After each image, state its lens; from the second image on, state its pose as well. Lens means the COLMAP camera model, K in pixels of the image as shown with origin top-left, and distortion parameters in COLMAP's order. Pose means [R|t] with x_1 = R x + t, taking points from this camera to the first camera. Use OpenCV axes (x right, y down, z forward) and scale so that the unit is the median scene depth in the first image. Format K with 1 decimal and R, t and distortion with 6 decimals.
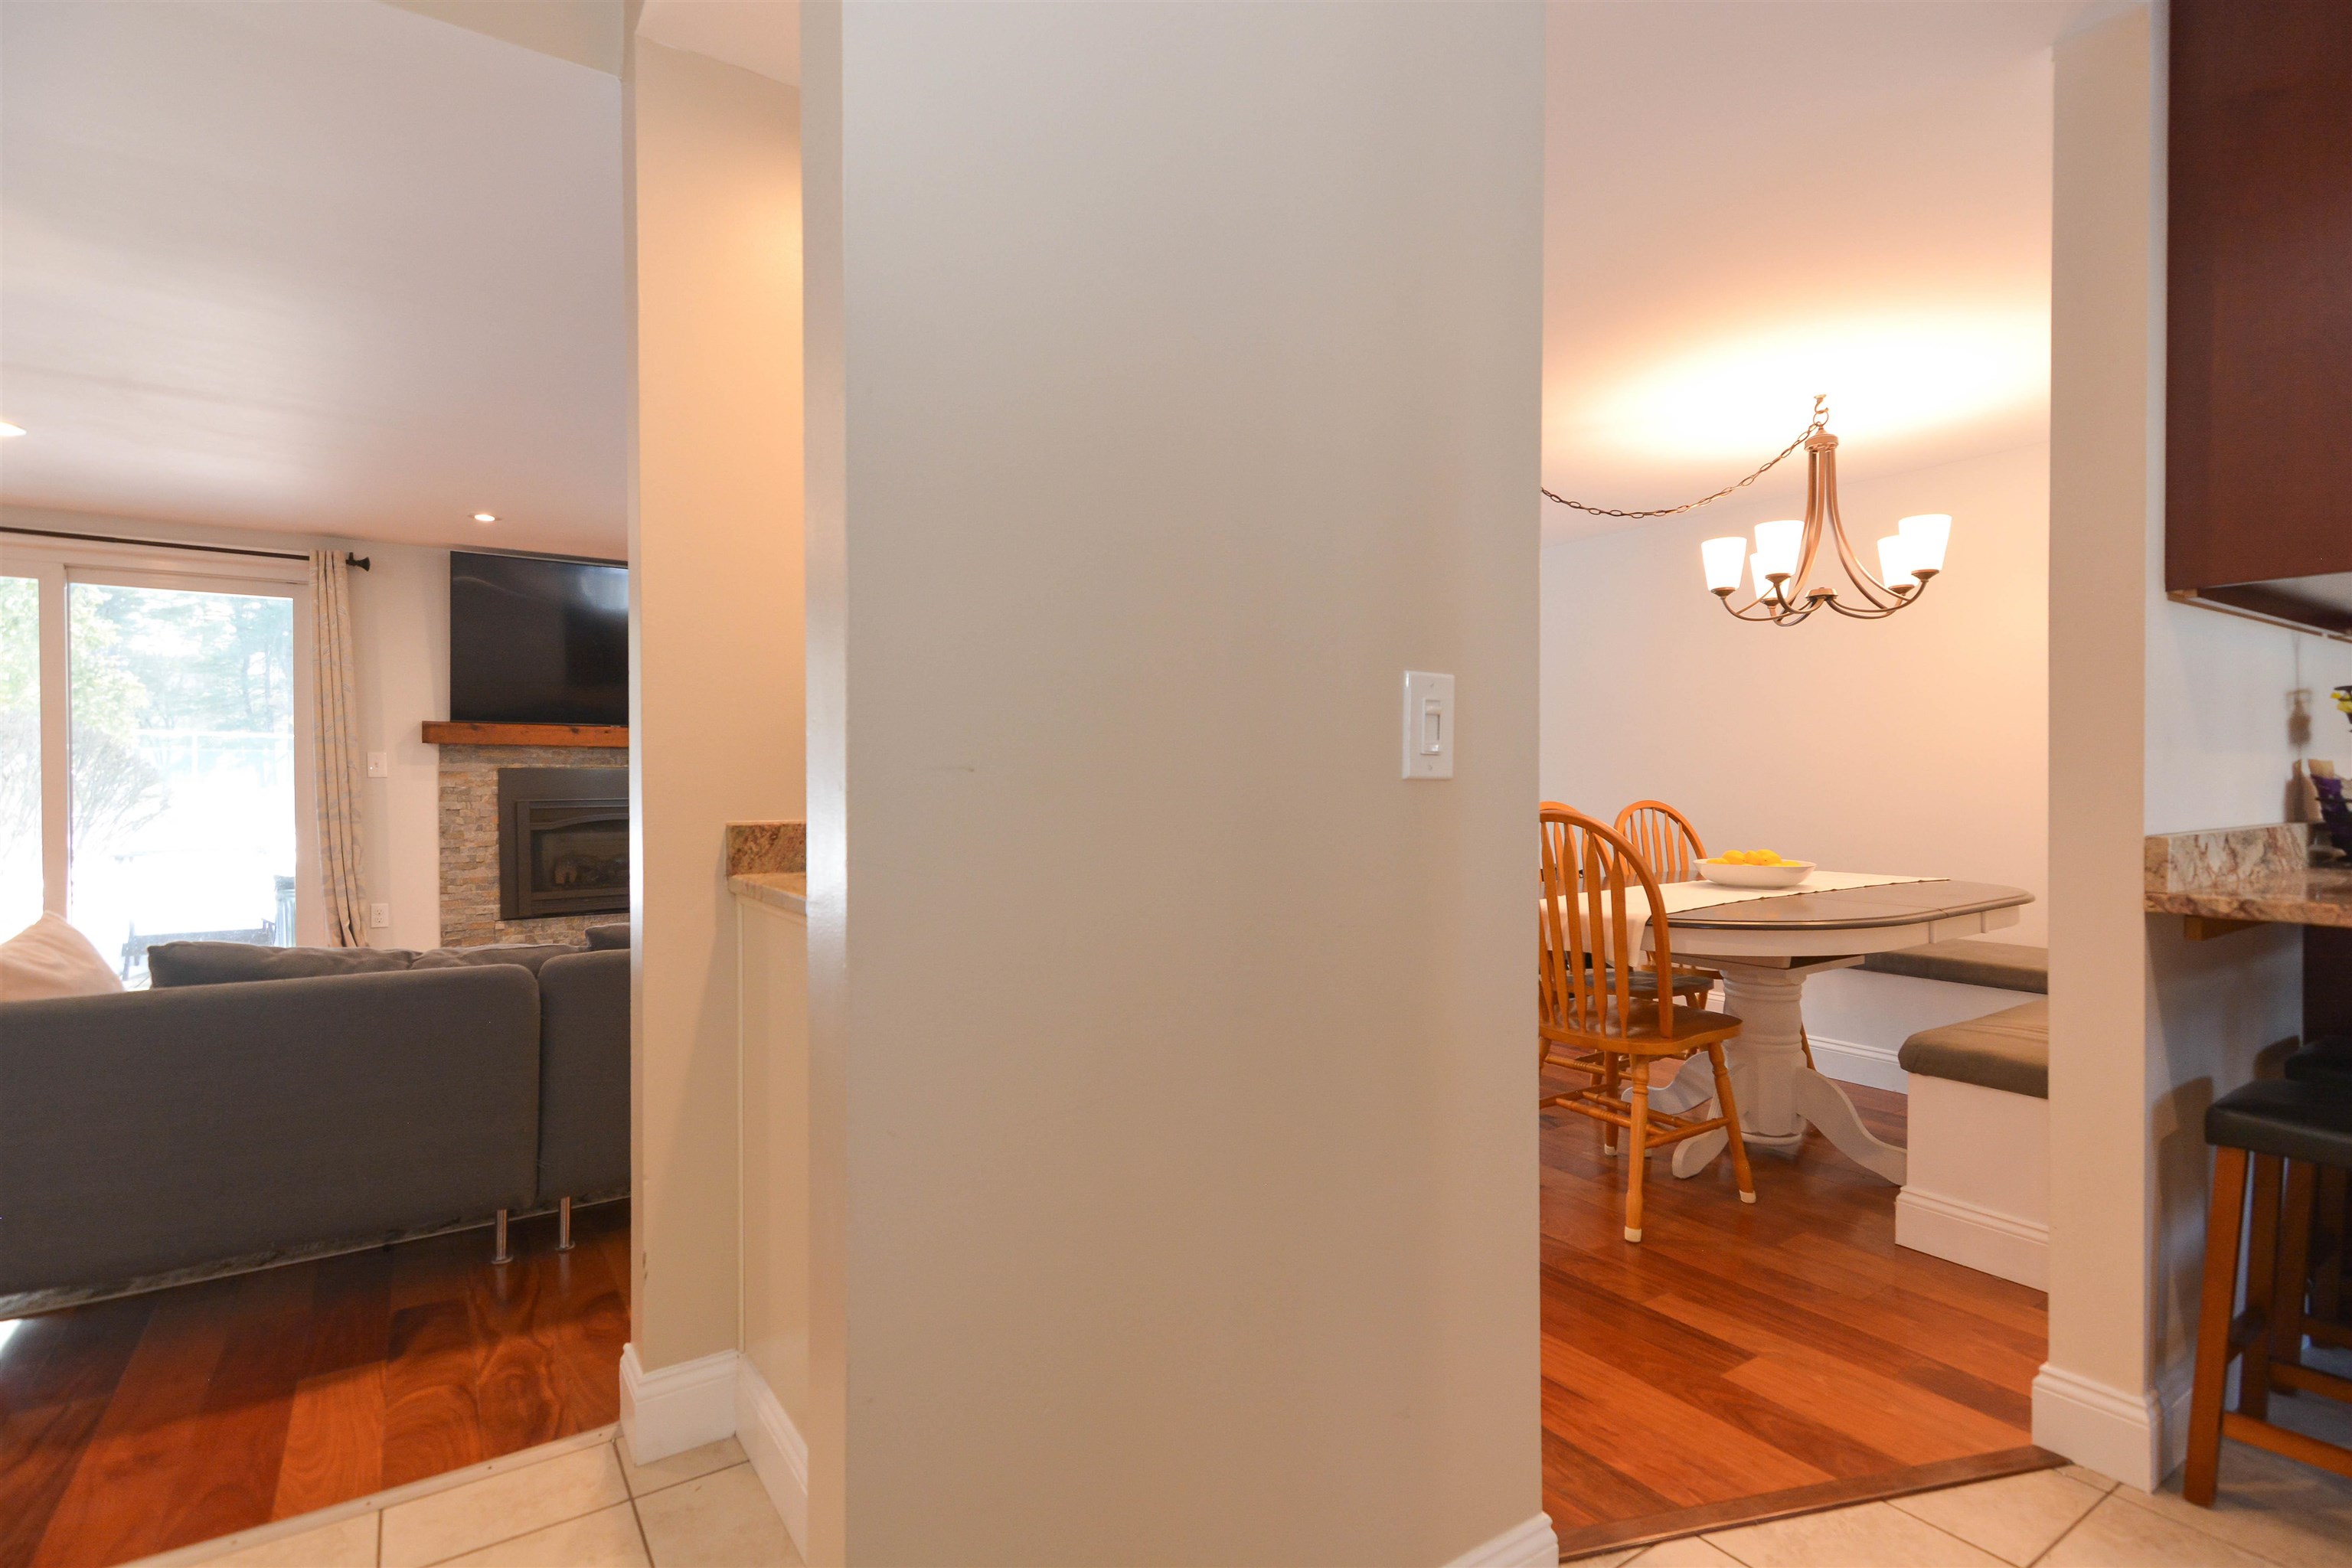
lens RADIAL K [[1141.4, 0, 1157.5], [0, 1141.4, 785.1], [0, 0, 1]] dist [0.002440, -0.003548]
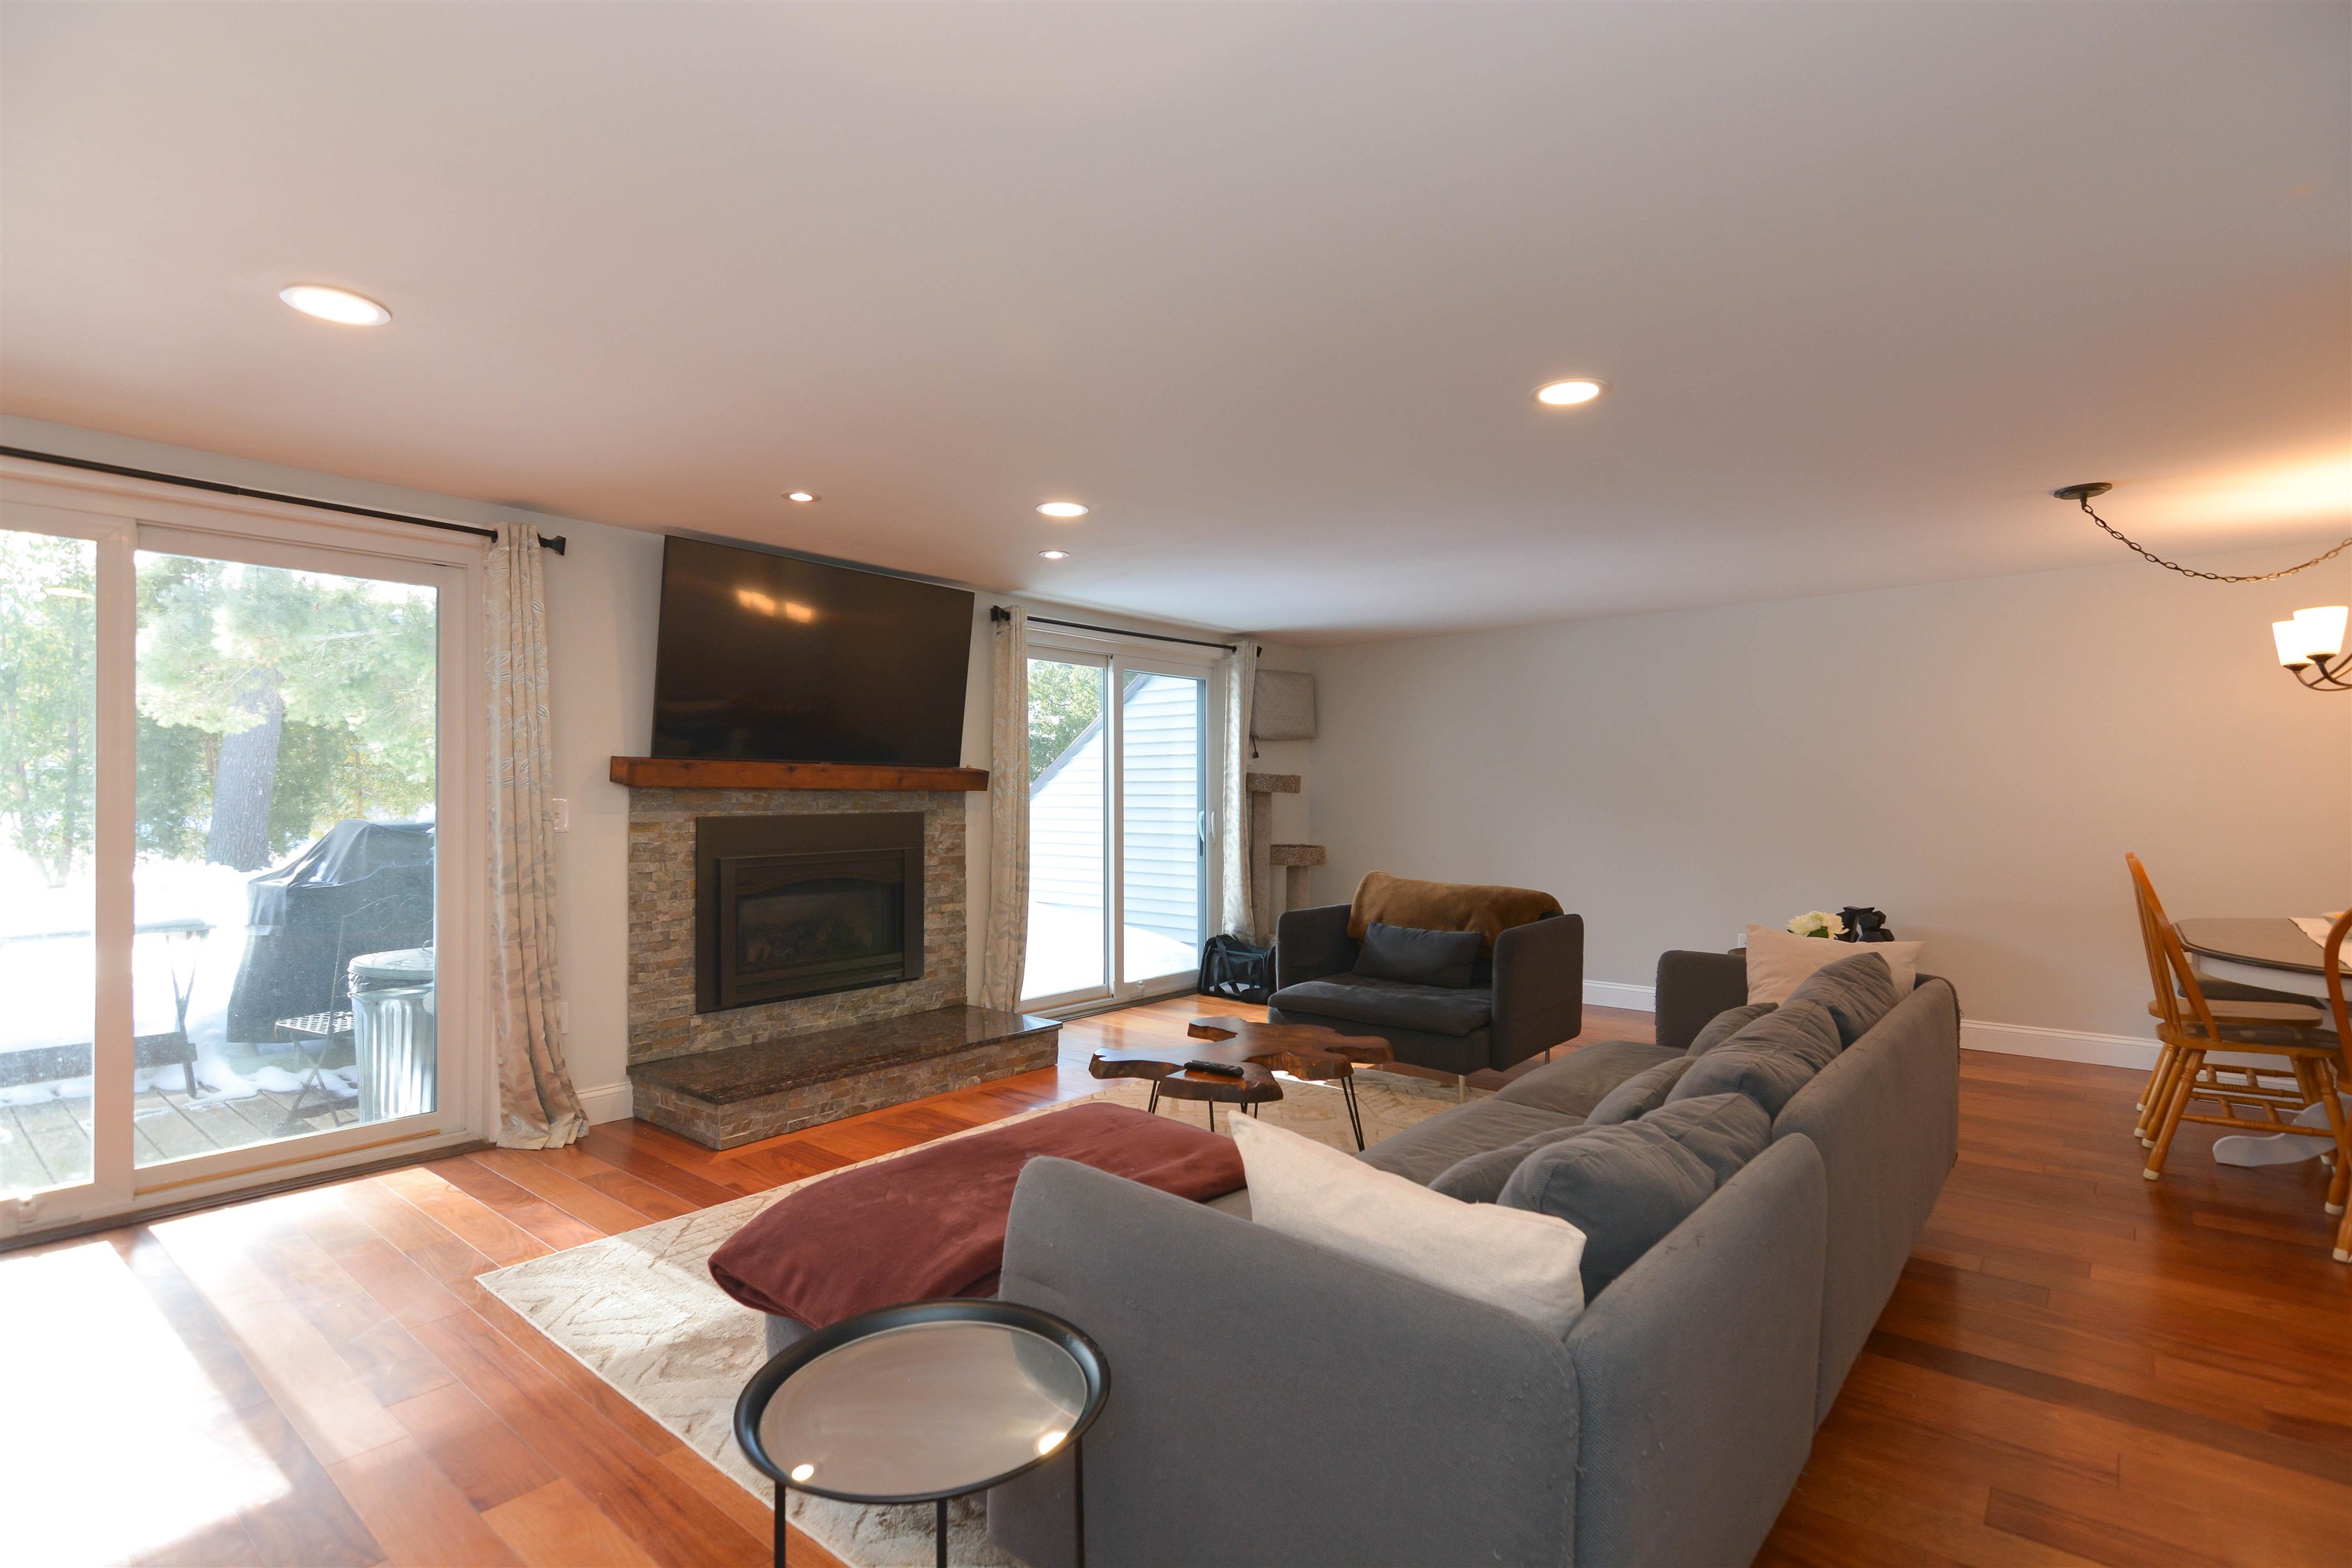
lens RADIAL K [[1141.4, 0, 1174.1], [0, 1141.4, 785.7], [0, 0, 1]] dist [0.002440, -0.003548]
pose [[0.959893, 0.000190, 0.280366, -0.493088], [0.004941, 0.999833, -0.017592, -0.021457], [-0.280322, 0.018272, 0.959732, 0.169796]]
